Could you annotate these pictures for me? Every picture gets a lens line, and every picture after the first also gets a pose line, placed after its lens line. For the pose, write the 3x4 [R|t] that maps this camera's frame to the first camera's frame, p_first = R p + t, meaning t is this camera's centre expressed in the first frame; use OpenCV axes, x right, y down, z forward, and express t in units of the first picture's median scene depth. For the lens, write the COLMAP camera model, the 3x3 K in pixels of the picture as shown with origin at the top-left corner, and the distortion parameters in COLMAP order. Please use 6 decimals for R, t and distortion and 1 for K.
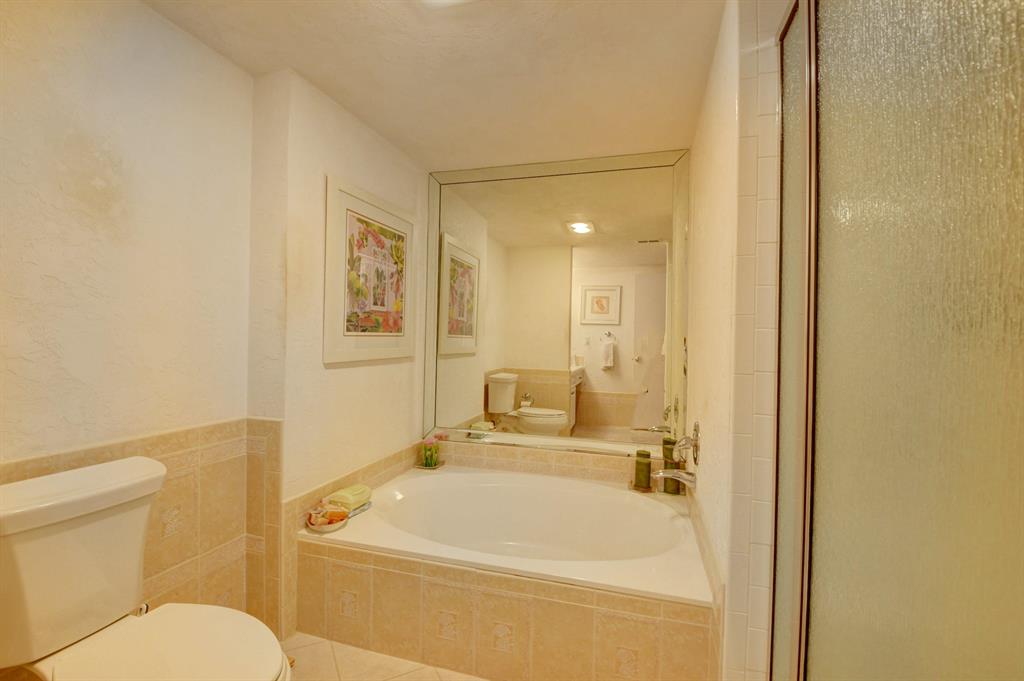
lens RADIAL K [[450.7, 0, 509.3], [0, 450.7, 335.3], [0, 0, 1]] dist [0.008508, -0.022591]
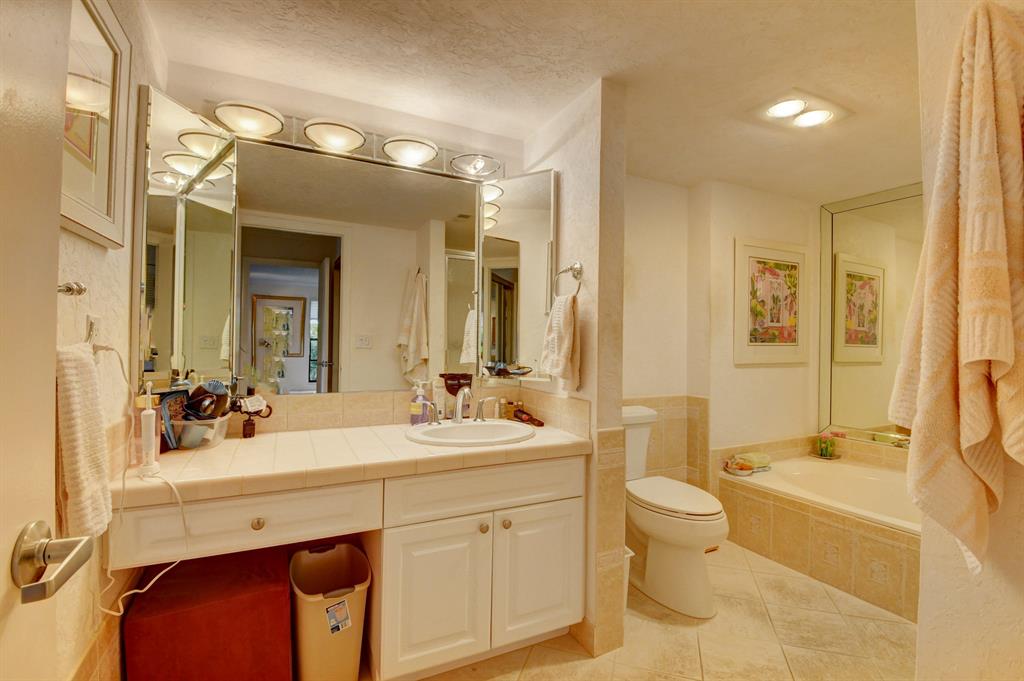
lens RADIAL K [[450.7, 0, 509.3], [0, 450.7, 335.3], [0, 0, 1]] dist [0.008508, -0.022591]
pose [[0.684723, -0.016175, -0.728624, 0.144928], [0.003009, 0.999808, -0.019368, -0.005313], [0.728798, 0.011070, 0.684640, -0.489929]]
